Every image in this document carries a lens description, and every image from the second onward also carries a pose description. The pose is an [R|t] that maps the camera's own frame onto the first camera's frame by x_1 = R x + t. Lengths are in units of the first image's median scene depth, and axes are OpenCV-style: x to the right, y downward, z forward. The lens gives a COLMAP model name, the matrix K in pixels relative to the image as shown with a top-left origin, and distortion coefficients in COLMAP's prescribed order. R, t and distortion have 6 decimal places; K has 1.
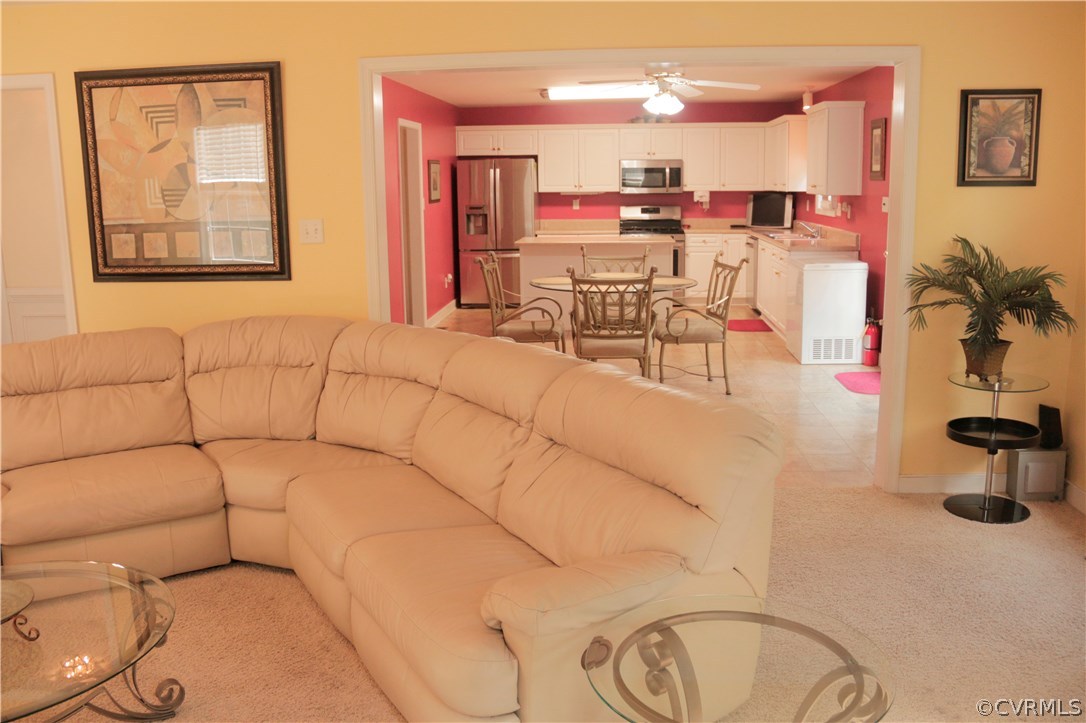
lens RADIAL K [[900.0, 0, 524.8], [0, 900.0, 398.8], [0, 0, 1]] dist [-0.168330, 0.120644]
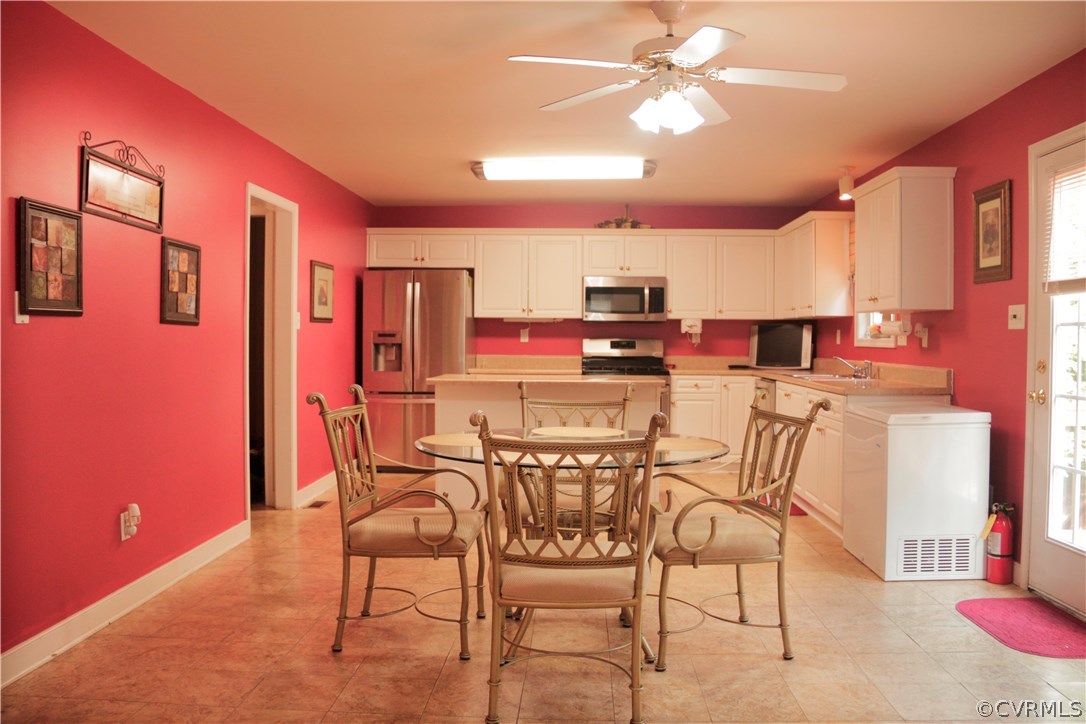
lens RADIAL K [[900.0, 0, 519.4], [0, 900.0, 371.9], [0, 0, 1]] dist [-0.168330, 0.120644]
pose [[0.999110, 0.022128, 0.035919, 0.041696], [-0.014589, 0.980099, -0.197974, -0.057782], [-0.039585, 0.197274, 0.979549, 0.407763]]
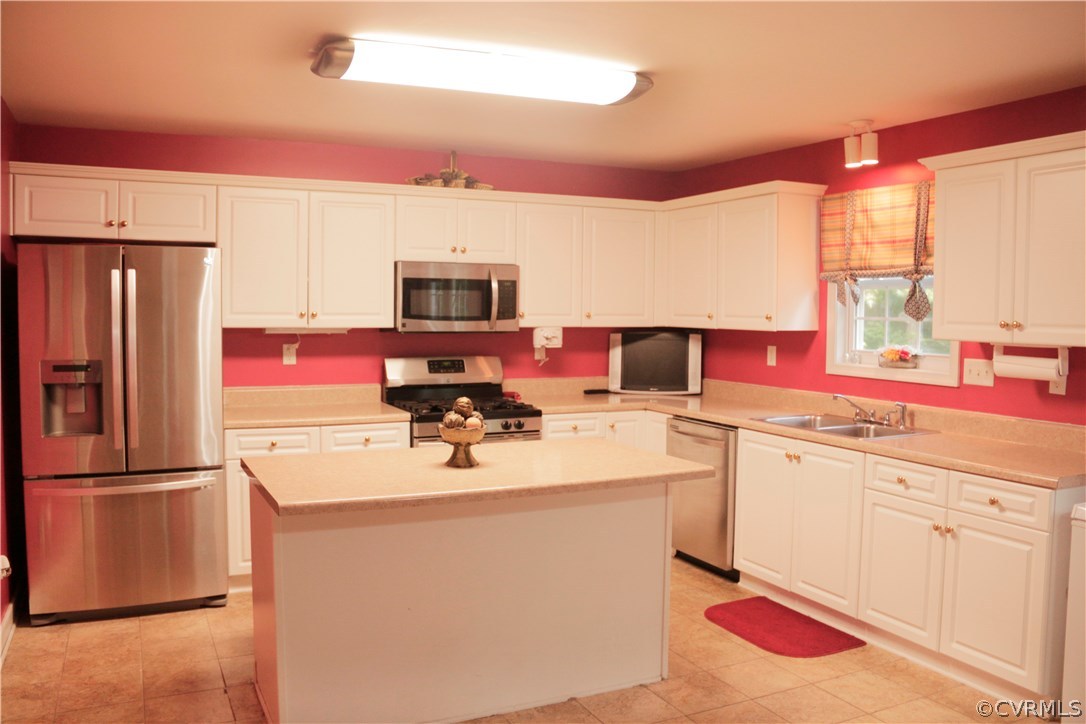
lens RADIAL K [[900.0, 0, 539.8], [0, 900.0, 360.8], [0, 0, 1]] dist [-0.168330, 0.120644]
pose [[0.855675, -0.005849, 0.517480, -0.108528], [0.097931, 0.983699, -0.150814, -0.205121], [-0.508163, 0.179725, 0.842300, 0.848634]]
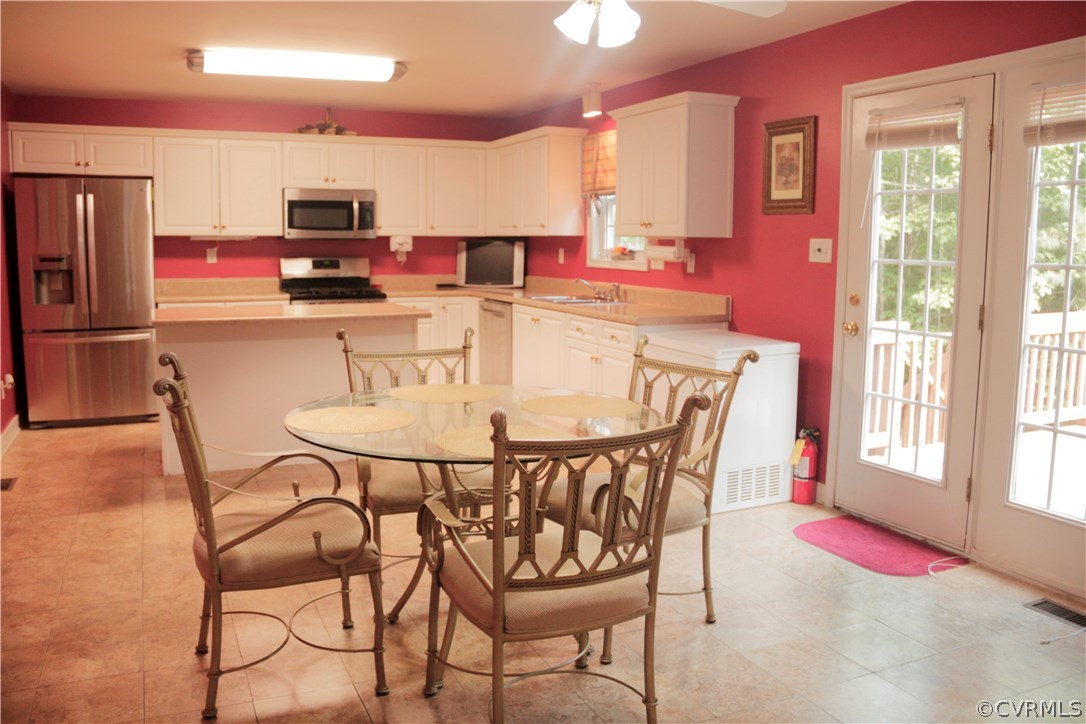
lens RADIAL K [[900.0, 0, 536.1], [0, 900.0, 365.4], [0, 0, 1]] dist [-0.168330, 0.120644]
pose [[0.871402, -0.041366, 0.488823, -0.082675], [0.090526, 0.992885, -0.077355, -0.103743], [-0.482145, 0.111658, 0.868947, 0.522421]]
